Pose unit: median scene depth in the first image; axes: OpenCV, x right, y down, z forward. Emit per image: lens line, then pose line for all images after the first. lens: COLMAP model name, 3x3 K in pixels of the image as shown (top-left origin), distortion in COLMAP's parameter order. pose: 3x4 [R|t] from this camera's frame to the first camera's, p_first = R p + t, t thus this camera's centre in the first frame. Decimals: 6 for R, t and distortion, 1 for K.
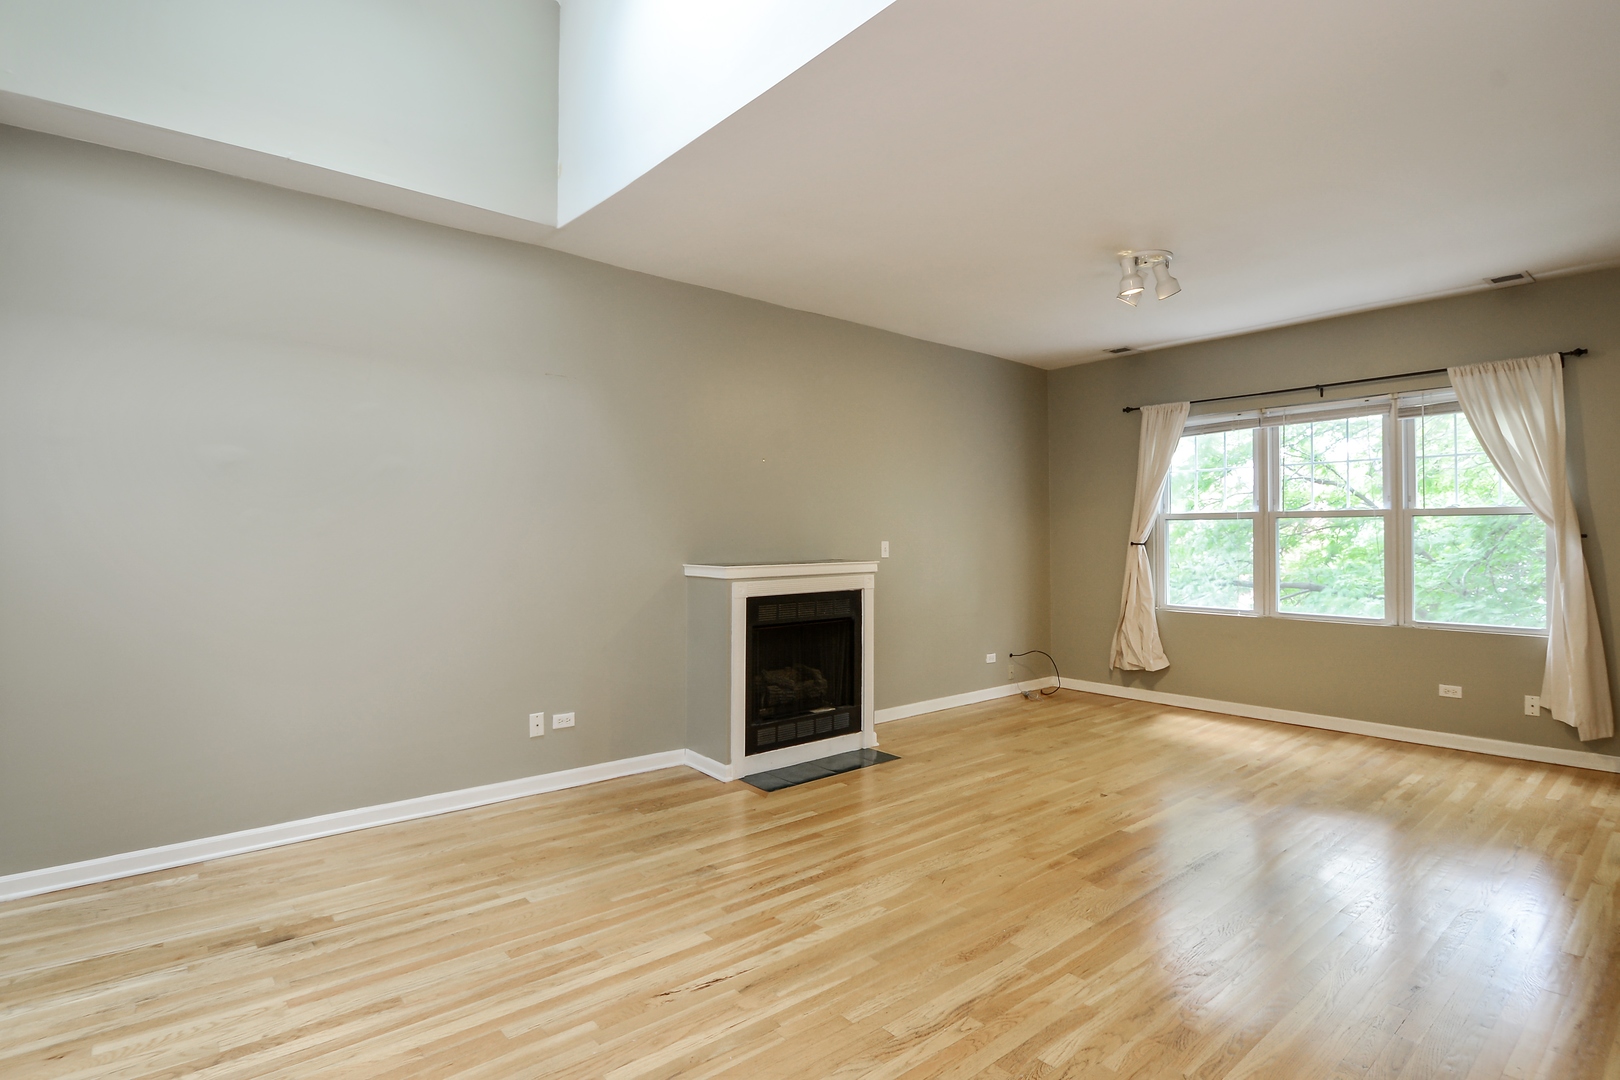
lens RADIAL K [[804.5, 0, 810.0], [0, 804.5, 540.0], [0, 0, 1]] dist [-0.018663, -0.000891]
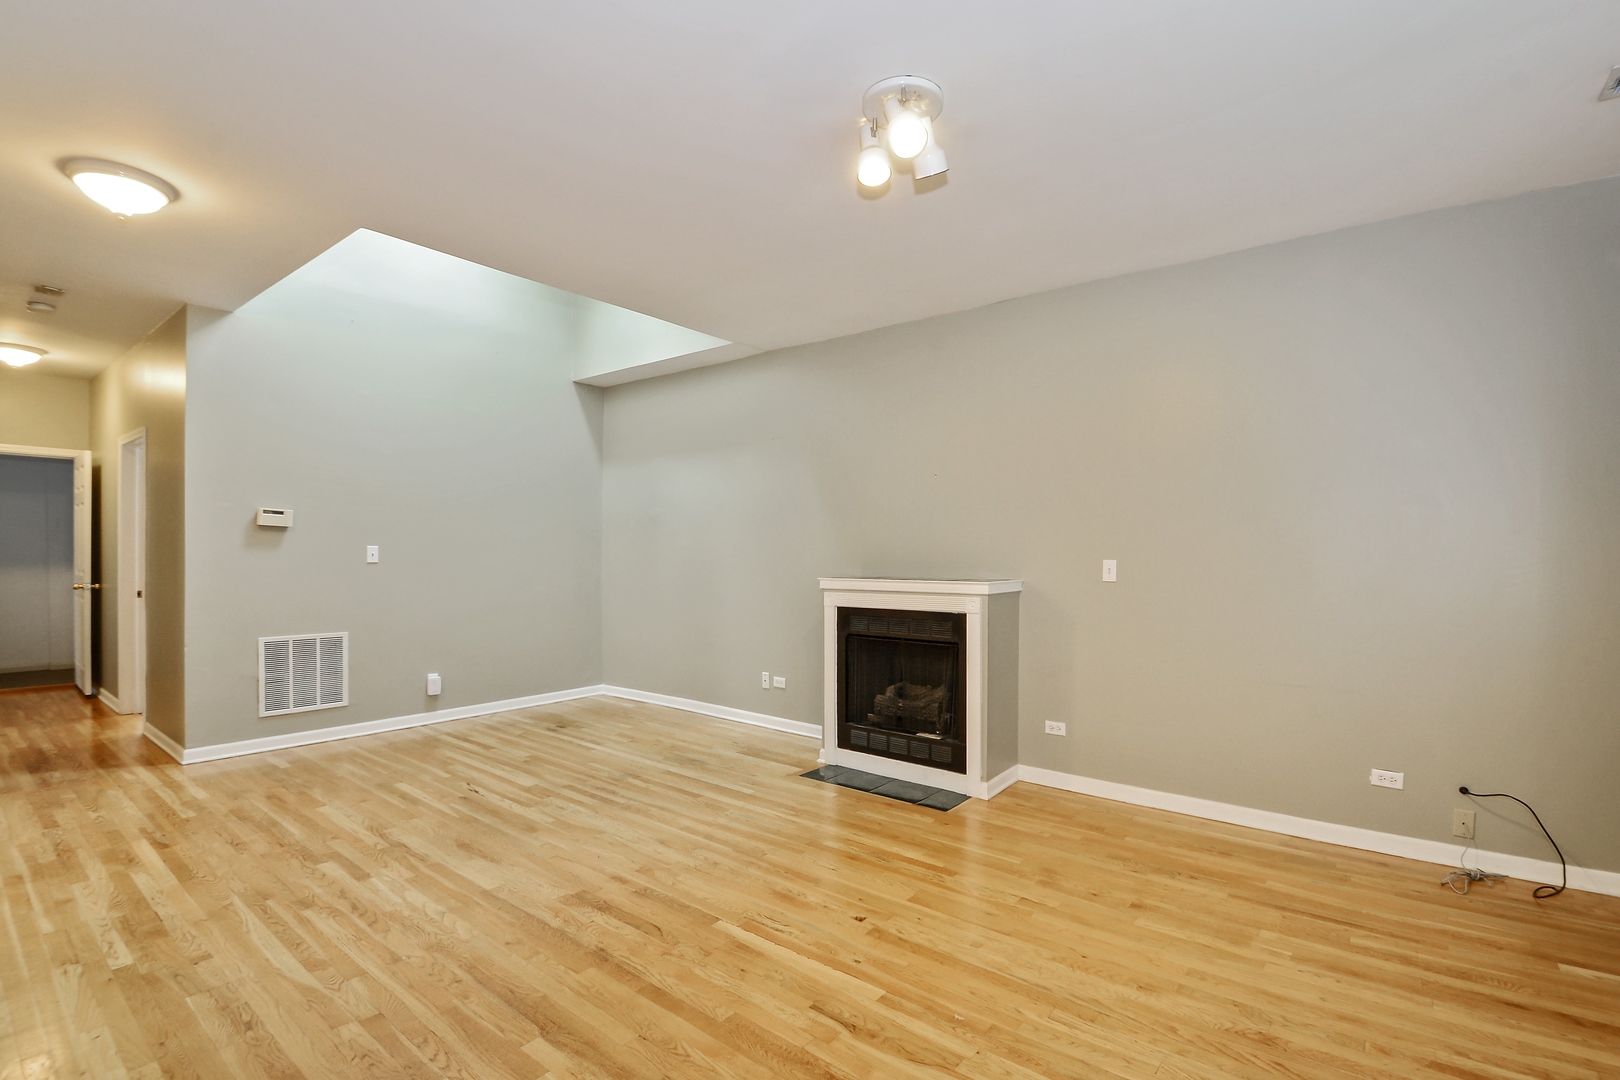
lens RADIAL K [[721.6, 0, 843.5], [0, 721.6, 550.4], [0, 0, 1]] dist [-0.000938, -0.015830]
pose [[0.229614, -0.000790, -0.973281, 0.964146], [-0.011760, 0.999924, -0.003586, -0.004081], [0.973211, 0.012269, 0.229587, 0.820681]]
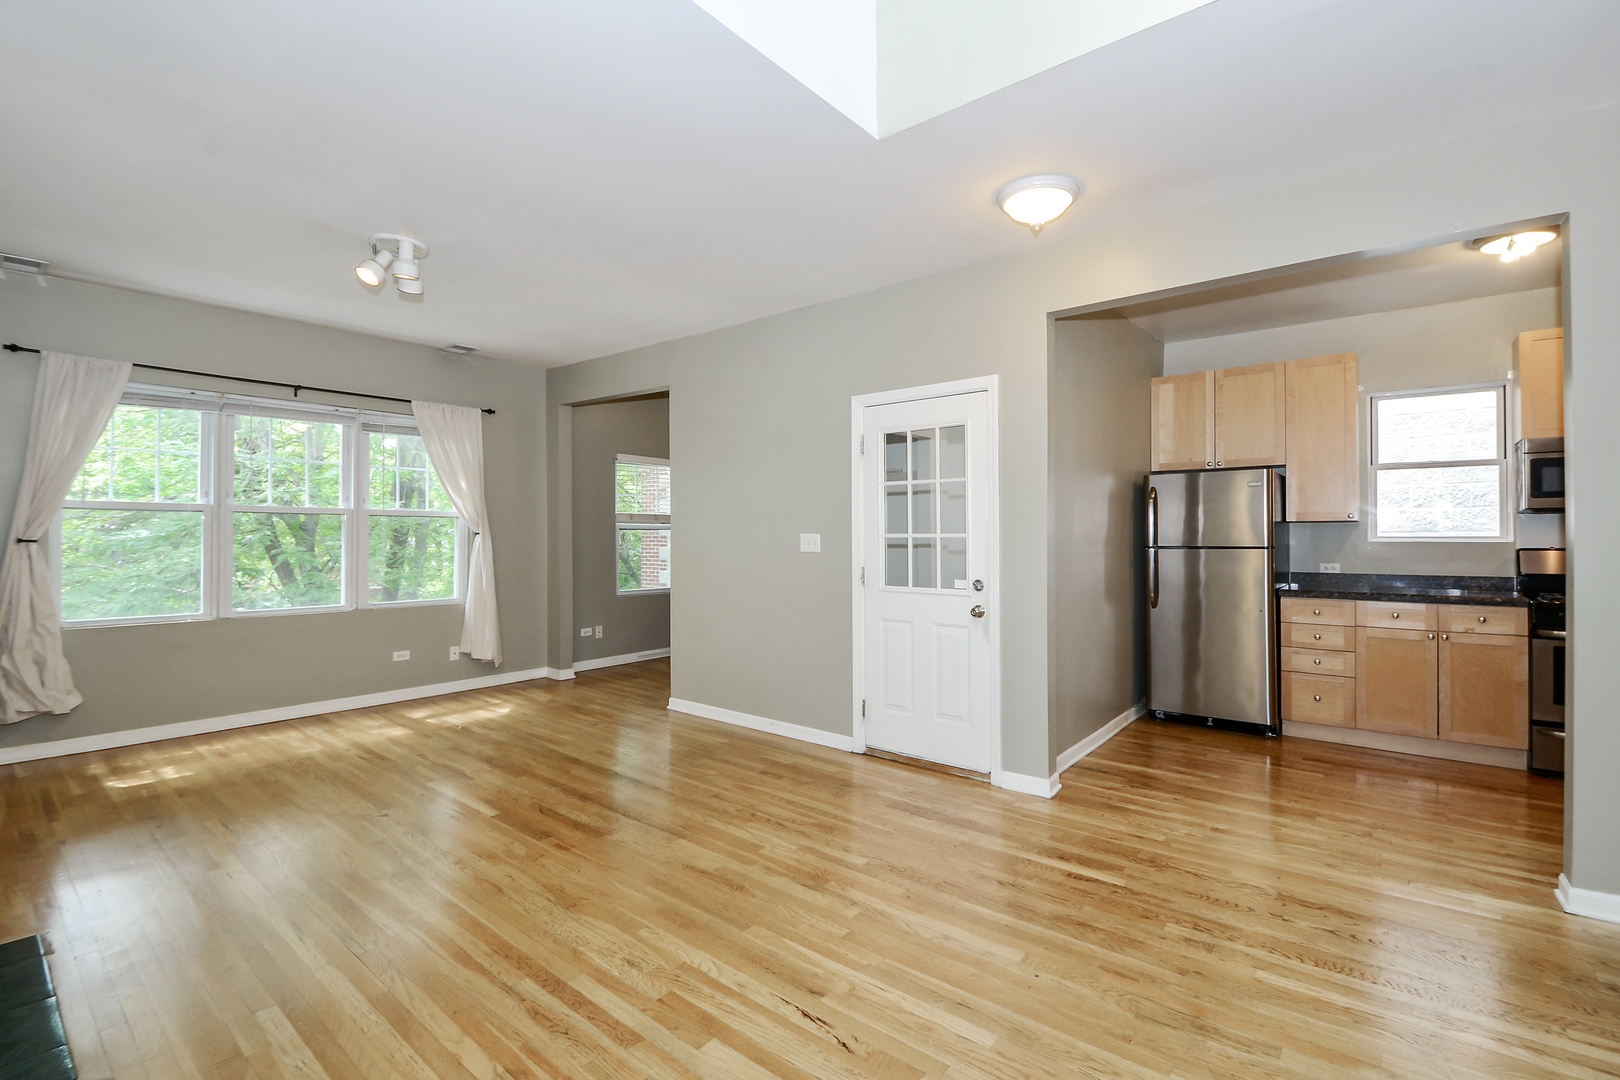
lens RADIAL K [[721.6, 0, 843.5], [0, 721.6, 550.4], [0, 0, 1]] dist [-0.000938, -0.015830]
pose [[-0.213211, -0.020072, 0.976800, -0.530965], [-0.002858, 0.999797, 0.019920, -0.002028], [-0.977002, 0.001456, -0.213225, 0.649647]]
